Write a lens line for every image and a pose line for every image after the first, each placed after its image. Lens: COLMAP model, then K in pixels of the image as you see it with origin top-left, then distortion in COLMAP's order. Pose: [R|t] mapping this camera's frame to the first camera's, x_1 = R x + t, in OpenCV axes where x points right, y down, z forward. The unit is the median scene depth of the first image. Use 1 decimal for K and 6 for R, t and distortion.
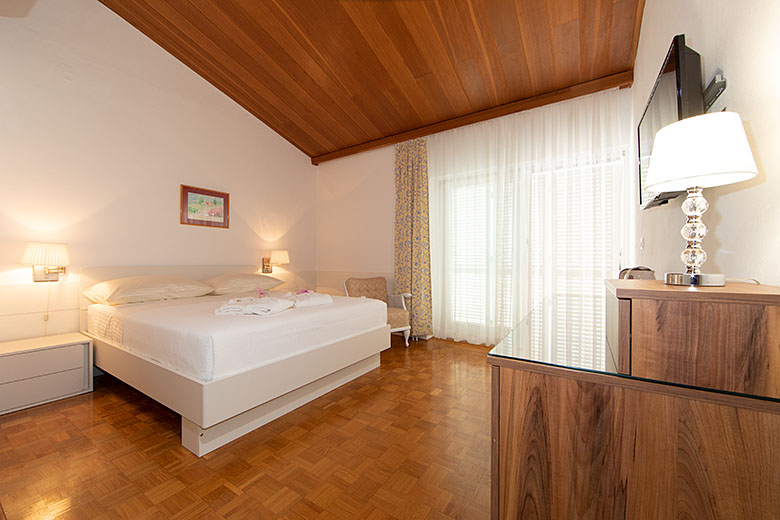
lens RADIAL K [[305.2, 0, 392.9], [0, 305.2, 261.4], [0, 0, 1]] dist [-0.001054, -0.001000]
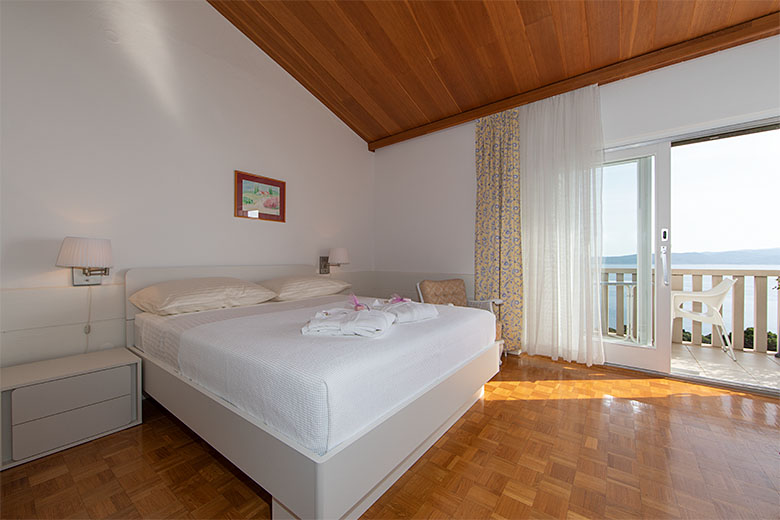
lens RADIAL K [[305.2, 0, 393.1], [0, 305.2, 261.6], [0, 0, 1]] dist [-0.001054, -0.001000]
pose [[0.997289, -0.001043, -0.073570, -0.218037], [0.001405, 0.999987, 0.004879, -0.001054], [0.073564, -0.004969, 0.997278, 0.205970]]
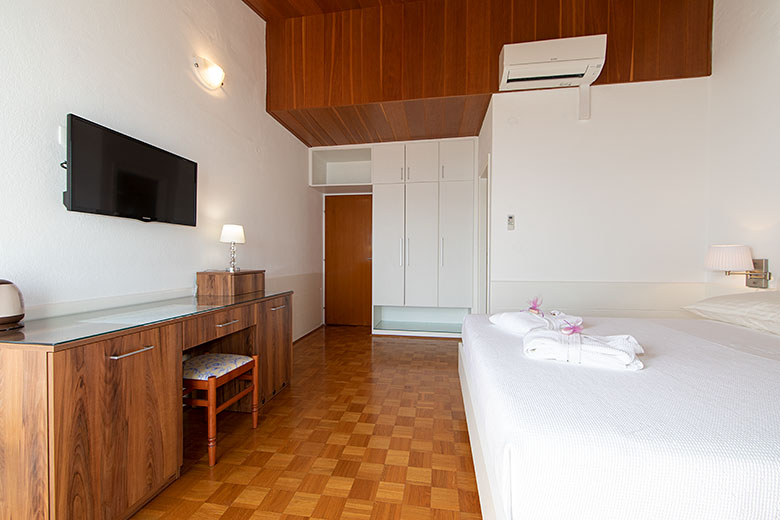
lens RADIAL K [[305.2, 0, 391.8], [0, 305.2, 263.2], [0, 0, 1]] dist [-0.001054, -0.001000]
pose [[-0.391049, -0.019460, 0.920164, -0.352412], [-0.015406, 0.999775, 0.014596, -0.070295], [-0.920241, -0.008469, -0.391261, 0.041752]]
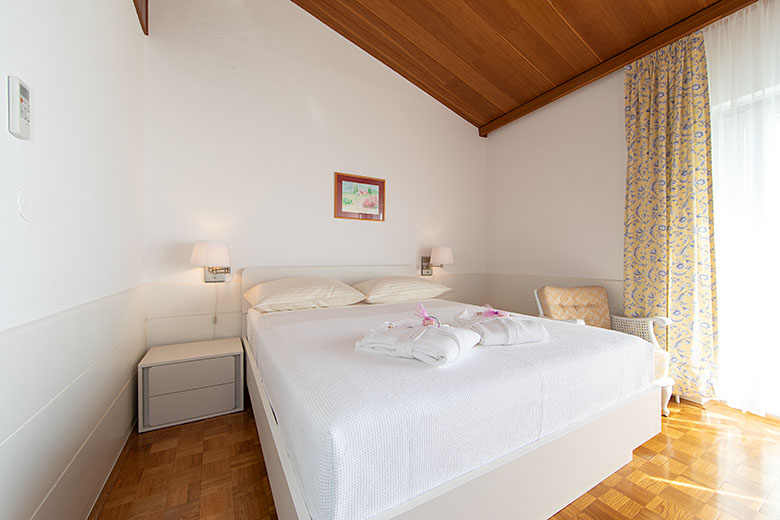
lens RADIAL K [[305.2, 0, 392.9], [0, 305.2, 261.6], [0, 0, 1]] dist [-0.001054, -0.001000]
pose [[0.884733, 0.000714, -0.466097, -0.164229], [0.000311, 0.999998, 0.002121, -0.000574], [0.466098, -0.002021, 0.884731, 0.348497]]
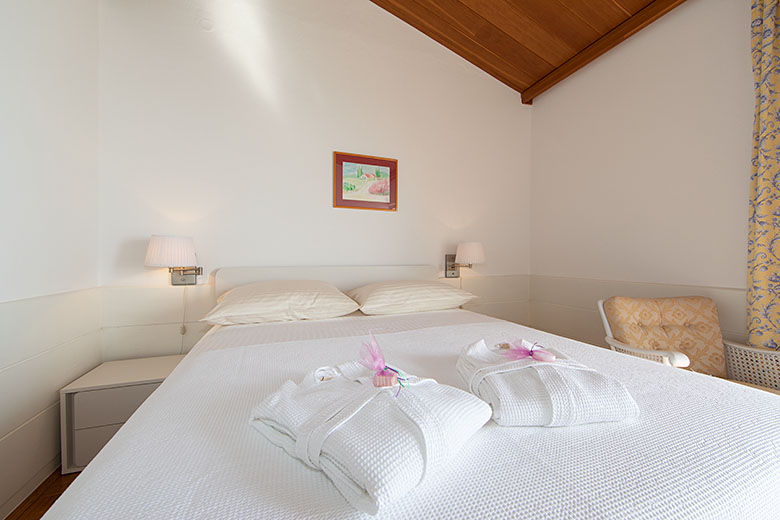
lens RADIAL K [[305.2, 0, 392.7], [0, 305.2, 261.9], [0, 0, 1]] dist [-0.001054, -0.001000]
pose [[0.806574, 0.003892, -0.591120, -0.184366], [0.000814, 0.999970, 0.007695, -0.000771], [0.591132, -0.006688, 0.806547, 0.572448]]
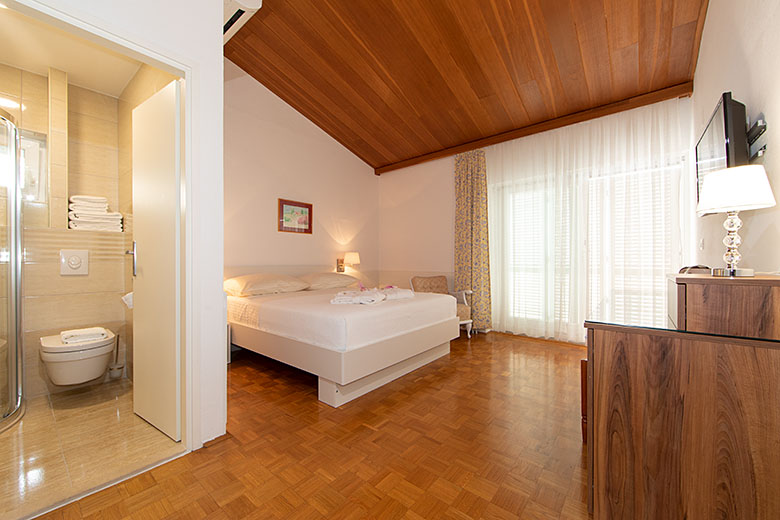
lens RADIAL K [[305.2, 0, 392.7], [0, 305.2, 261.3], [0, 0, 1]] dist [-0.001054, -0.001000]
pose [[0.992996, -0.004182, -0.118076, -0.119382], [0.004103, 0.999991, -0.000908, -0.000540], [0.118079, 0.000417, 0.993004, -0.164288]]
